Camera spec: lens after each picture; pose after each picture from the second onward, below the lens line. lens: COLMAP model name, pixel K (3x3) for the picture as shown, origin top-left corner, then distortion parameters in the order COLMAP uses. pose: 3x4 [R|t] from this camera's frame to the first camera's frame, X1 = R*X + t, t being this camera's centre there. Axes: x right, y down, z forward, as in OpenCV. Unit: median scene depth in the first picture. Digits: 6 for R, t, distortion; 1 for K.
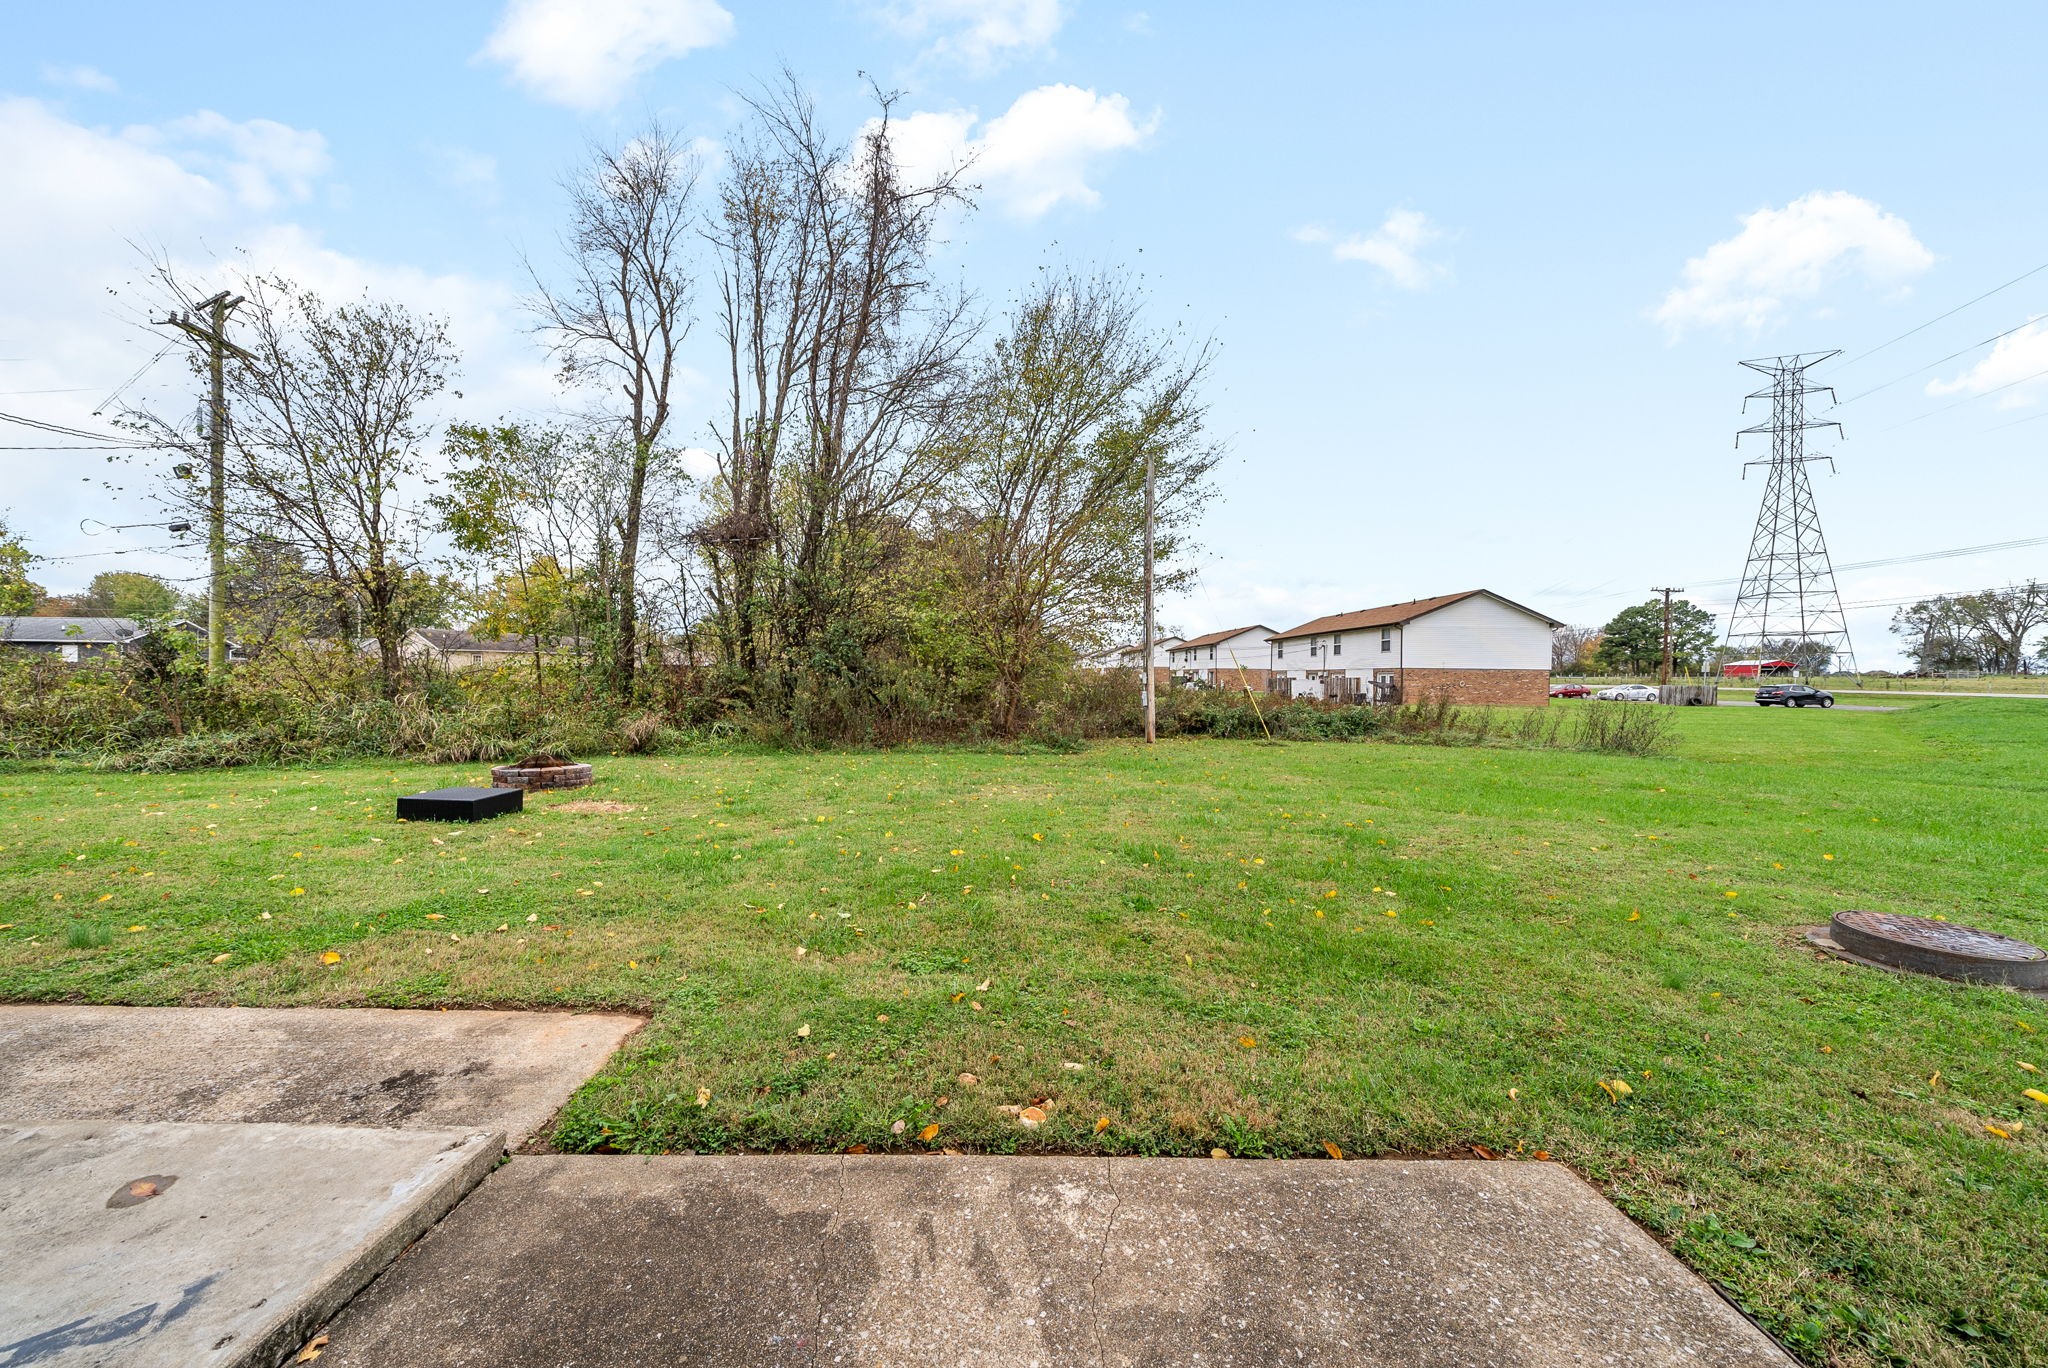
lens RADIAL K [[705.0, 0, 1015.4], [0, 705.0, 683.8], [0, 0, 1]] dist [-0.010153, -0.000096]
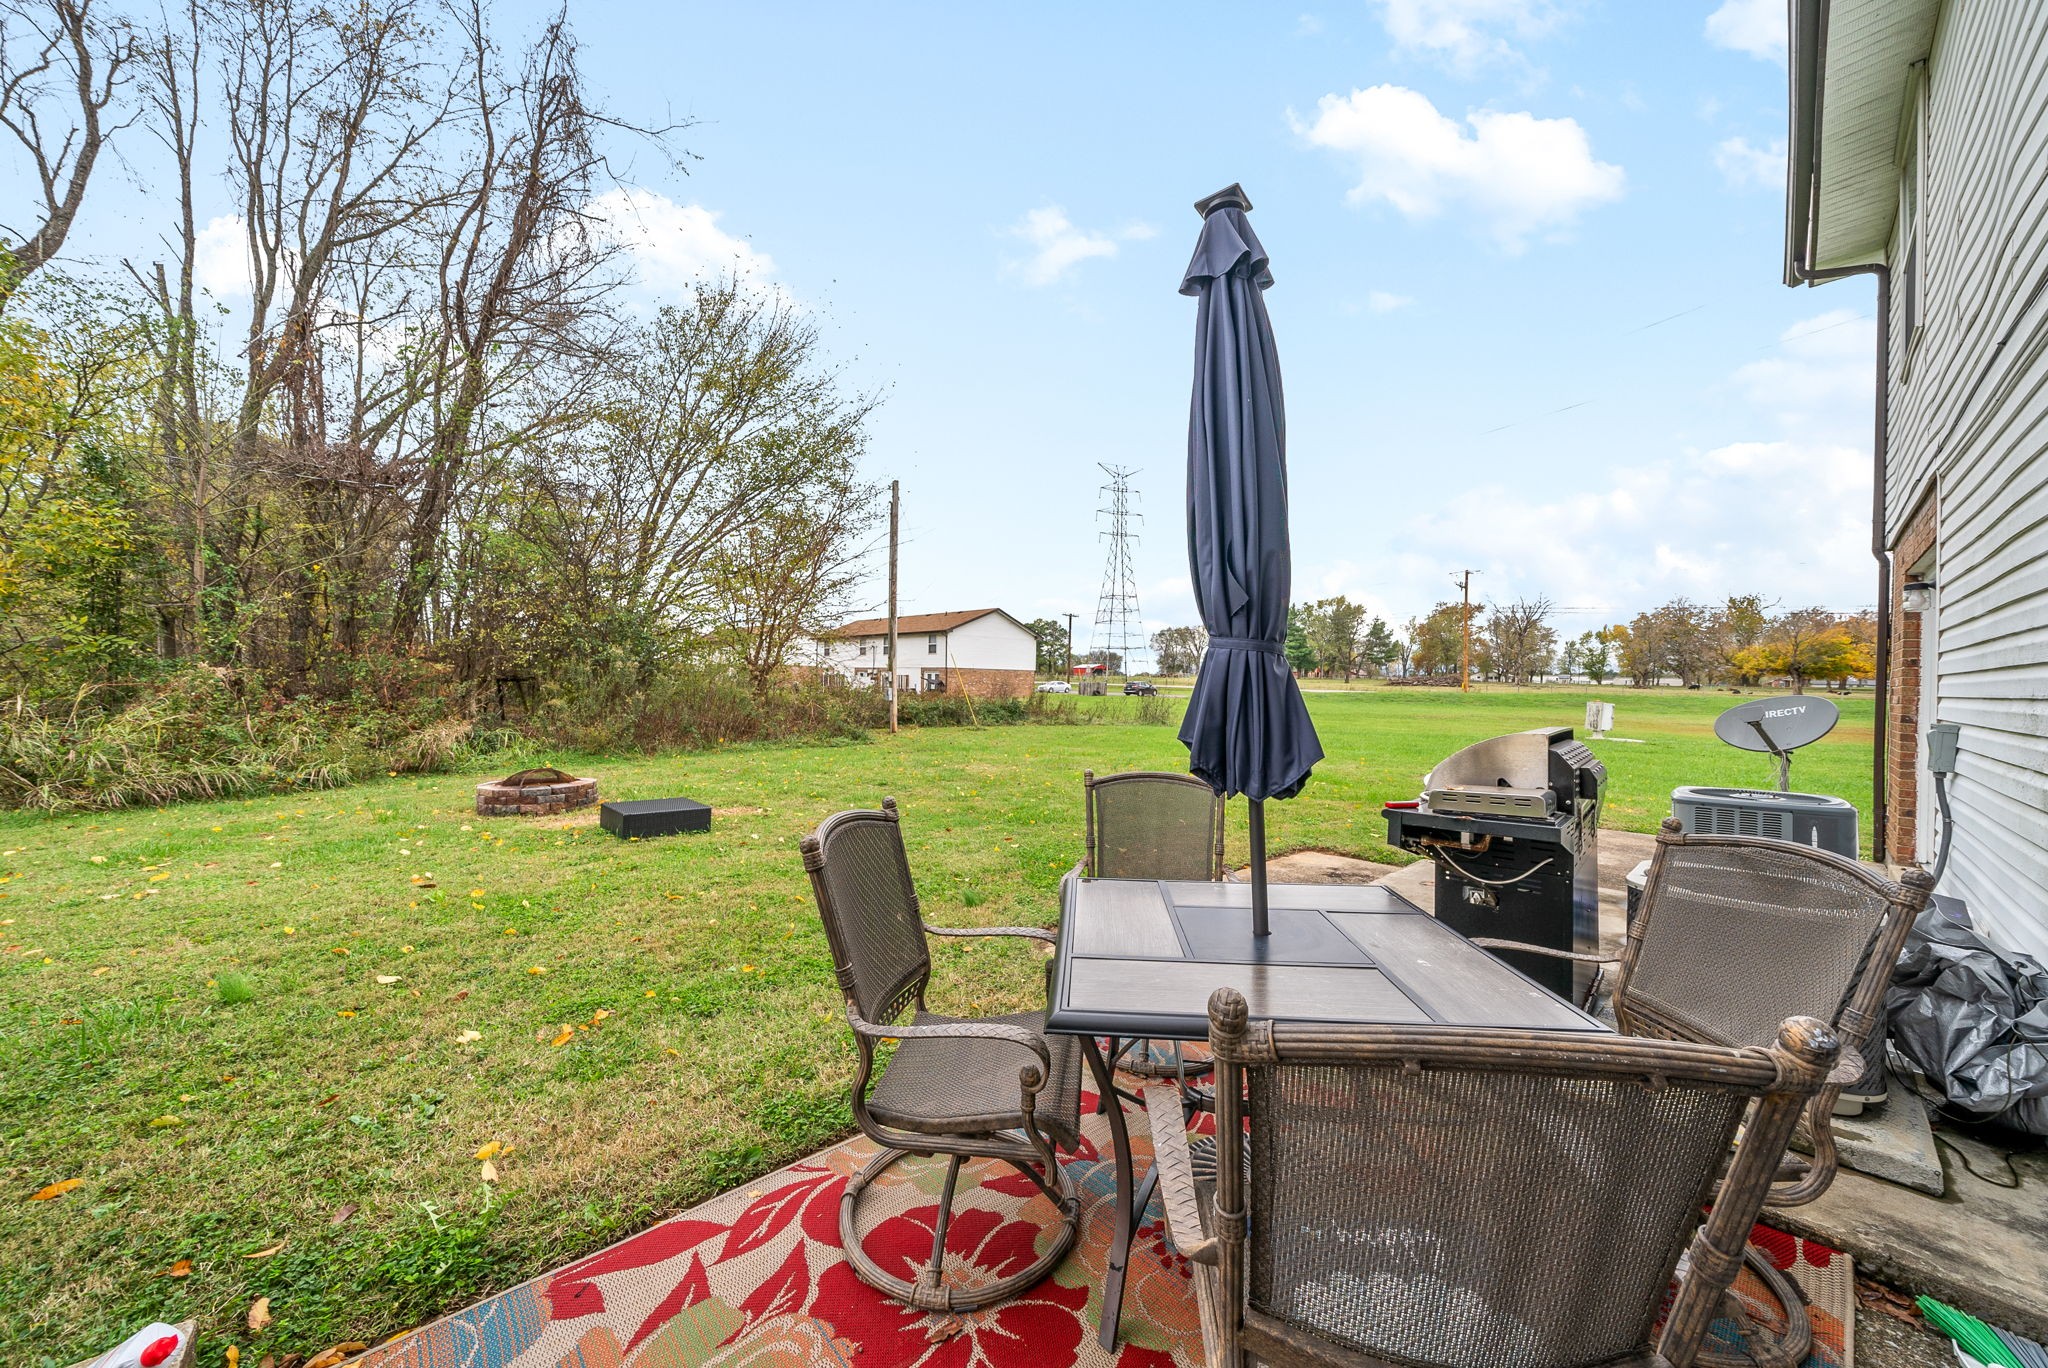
lens RADIAL K [[705.0, 0, 1019.9], [0, 705.0, 679.0], [0, 0, 1]] dist [-0.010153, -0.000096]
pose [[0.740428, 0.003874, 0.672125, -0.150150], [-0.003900, 0.999991, -0.001467, -0.000764], [-0.672125, -0.001536, 0.740437, 0.003427]]
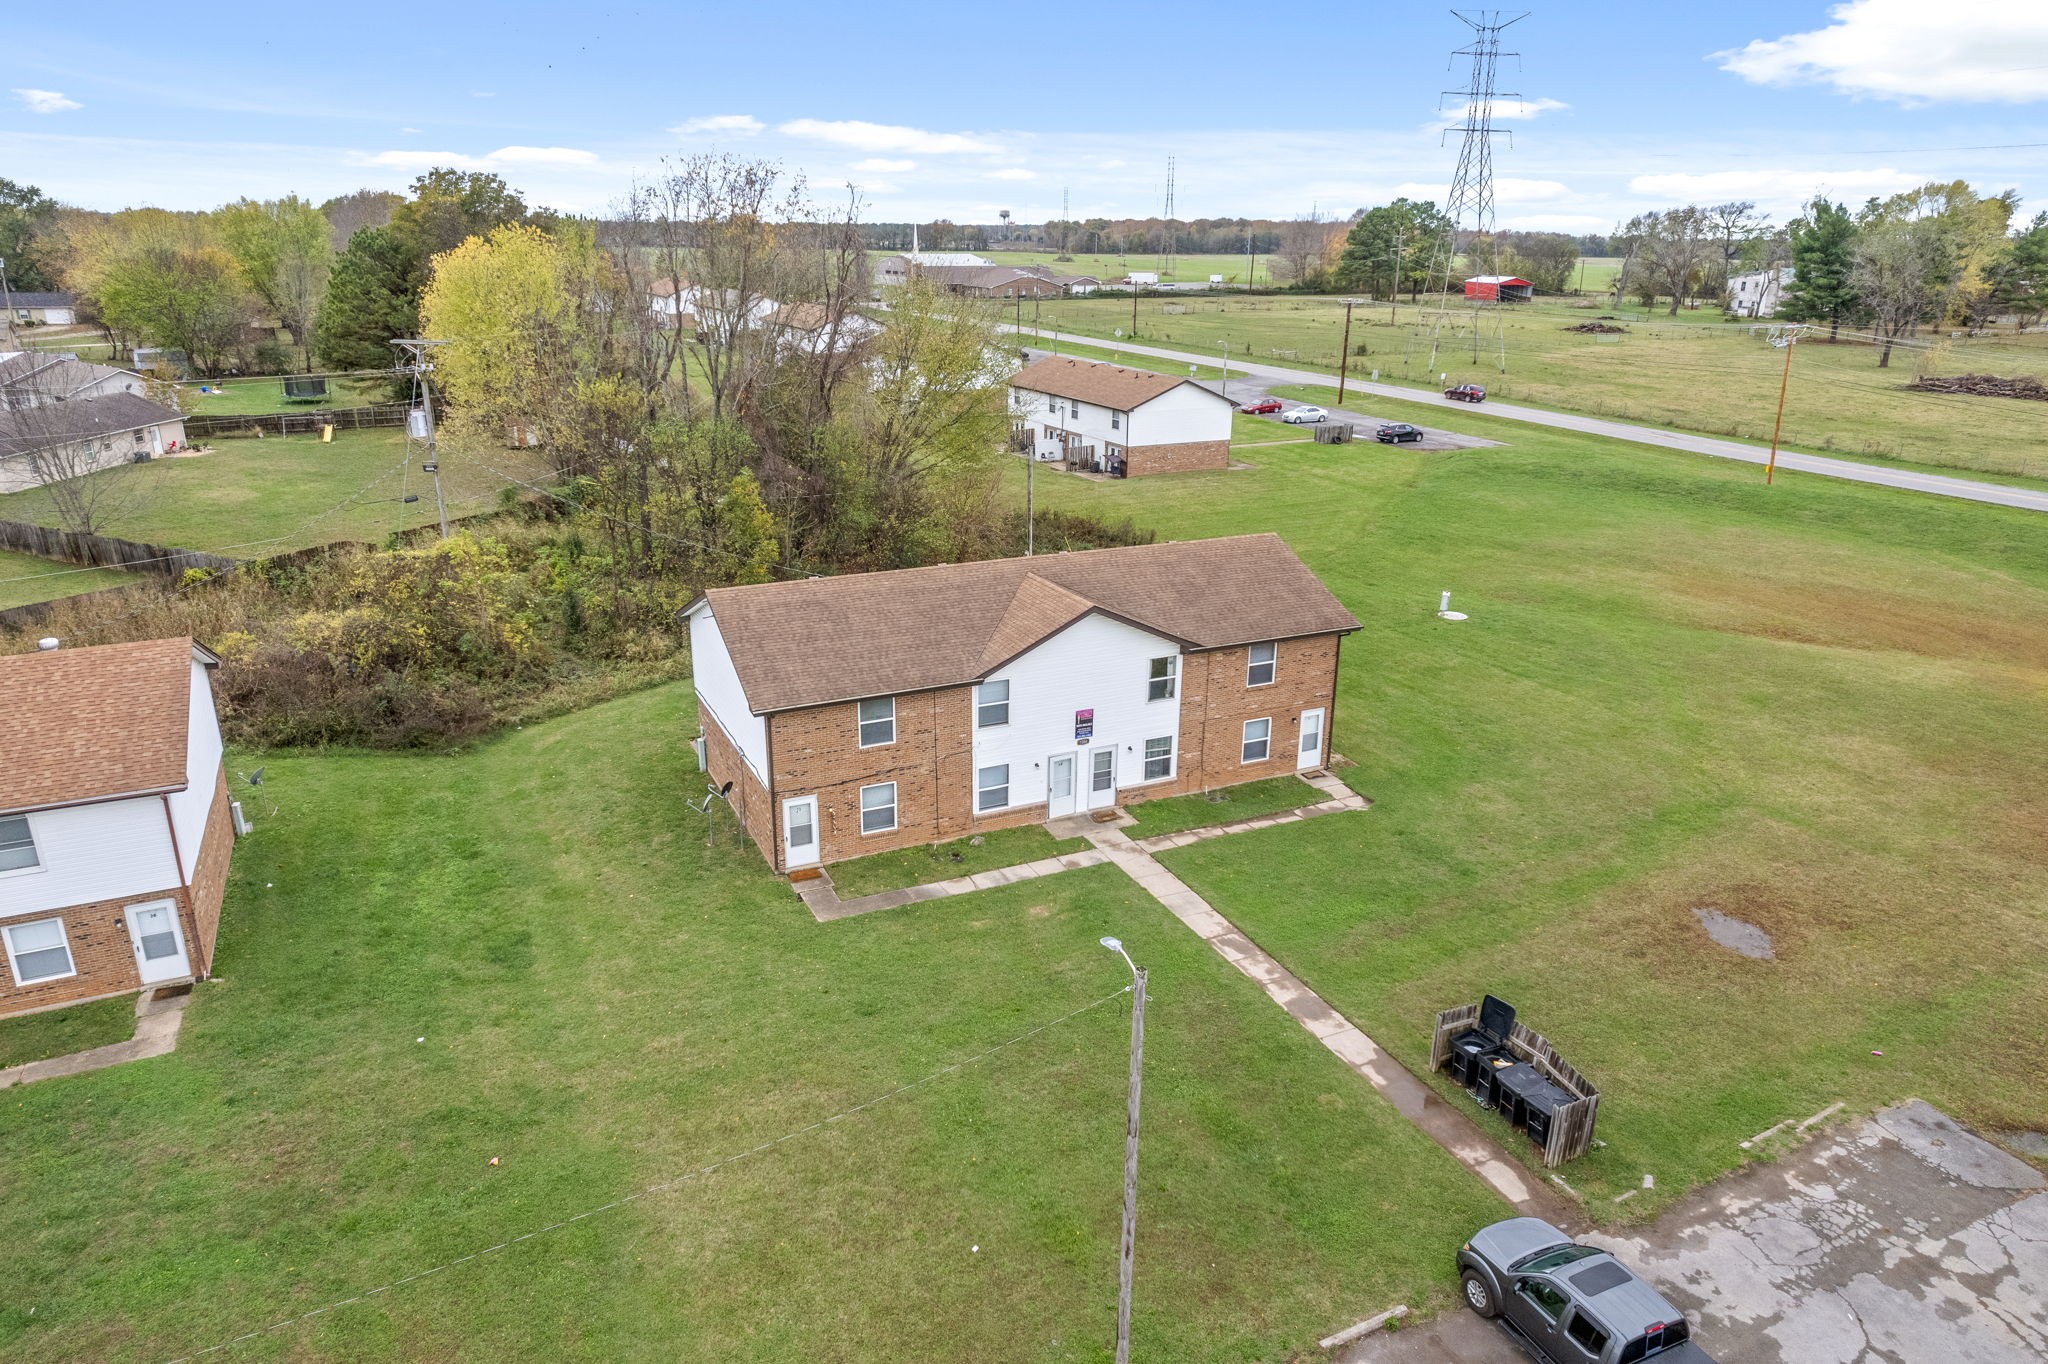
lens RADIAL K [[1337.3, 0, 1039.1], [0, 1337.3, 679.6], [0, 0, 1]] dist [-0.027013, 0.011224]
pose [[0.896967, -0.139357, 0.419560, -0.514595], [-0.002846, 0.947180, 0.320691, -0.318197], [-0.442089, -0.288843, 0.849192, -0.850024]]
